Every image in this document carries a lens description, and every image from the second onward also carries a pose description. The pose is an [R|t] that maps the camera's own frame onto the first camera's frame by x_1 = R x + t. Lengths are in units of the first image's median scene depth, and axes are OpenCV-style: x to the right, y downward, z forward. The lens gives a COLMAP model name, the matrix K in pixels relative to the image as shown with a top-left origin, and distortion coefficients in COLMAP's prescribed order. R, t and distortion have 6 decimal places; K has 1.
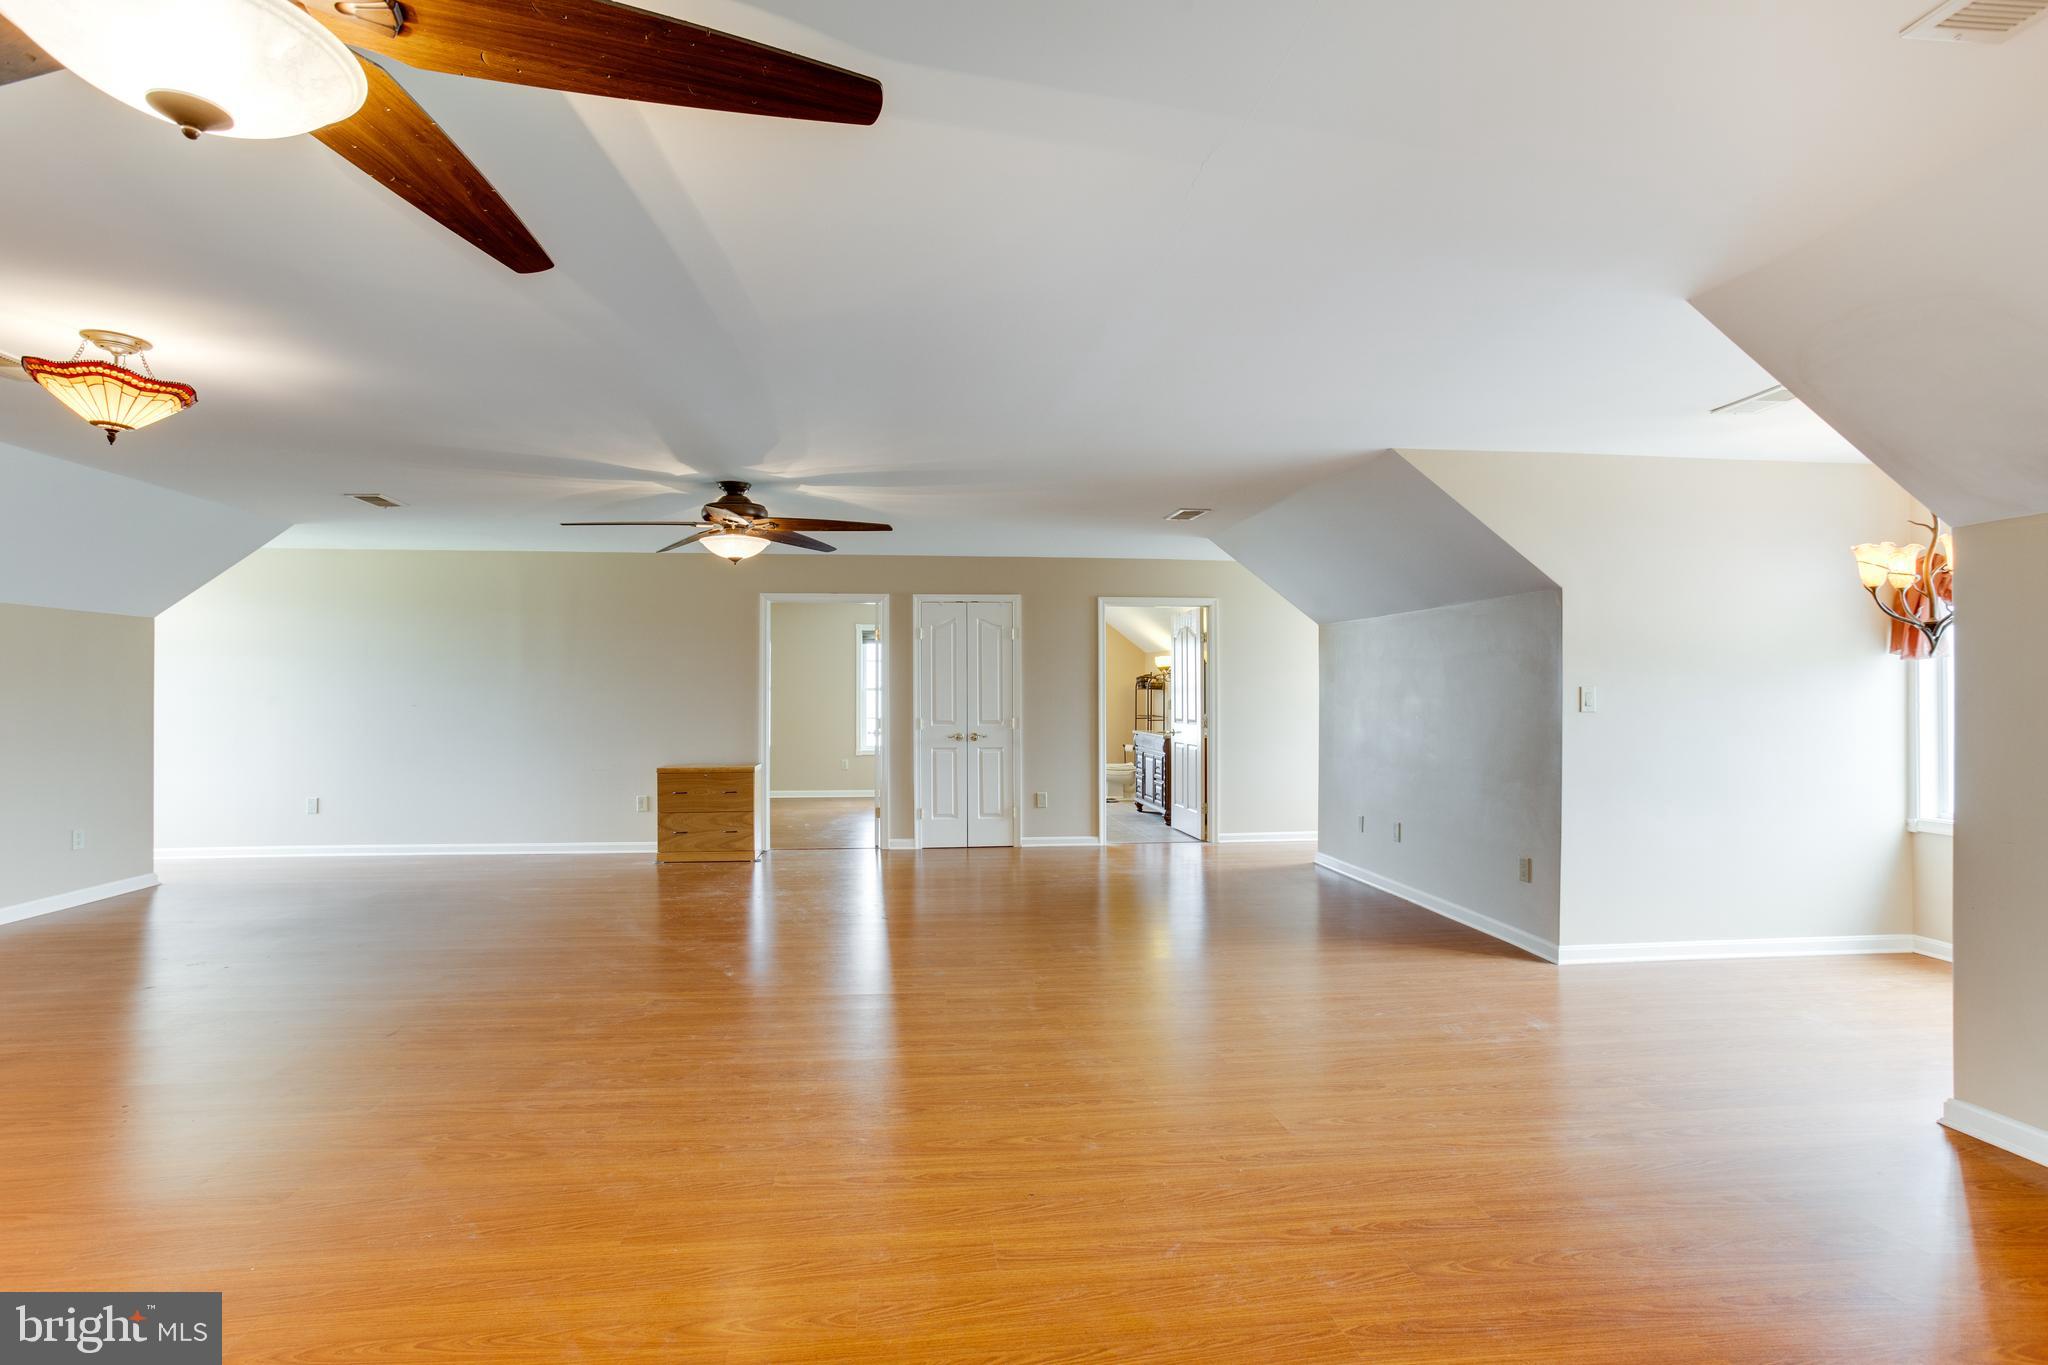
lens RADIAL K [[1017.6, 0, 1033.2], [0, 1017.6, 682.0], [0, 0, 1]] dist [-0.051741, 0.040050]
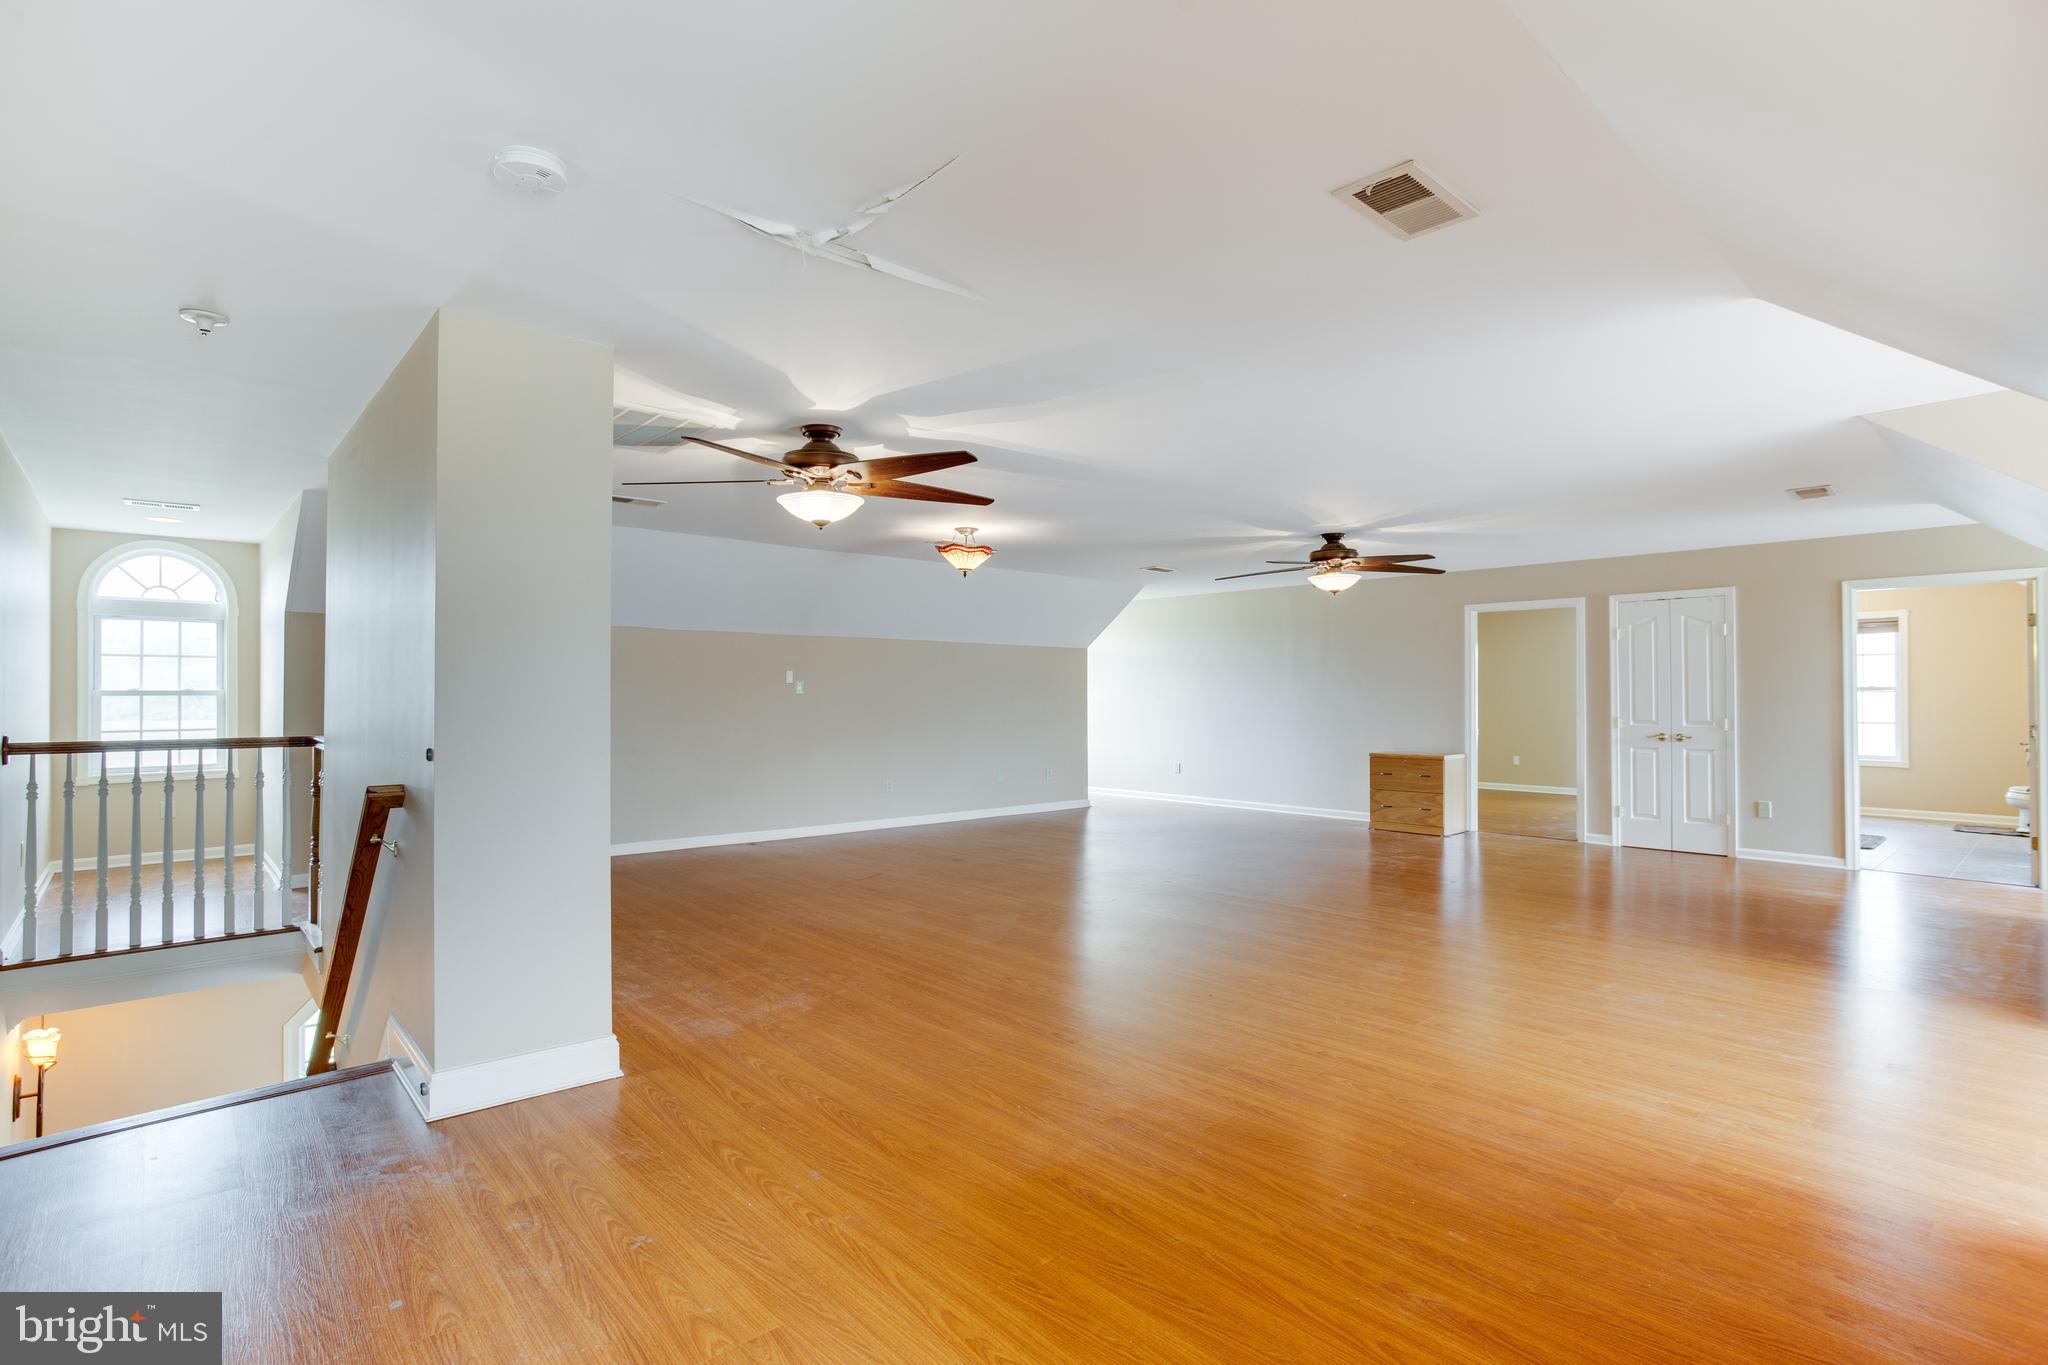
lens RADIAL K [[1017.8, 0, 1028.3], [0, 1017.8, 685.9], [0, 0, 1]] dist [0.001430, 0.000602]
pose [[0.578856, -0.007195, -0.815398, 0.408422], [0.009681, 0.999951, -0.001951, 0.000672], [0.815372, -0.006764, 0.578898, -0.071294]]
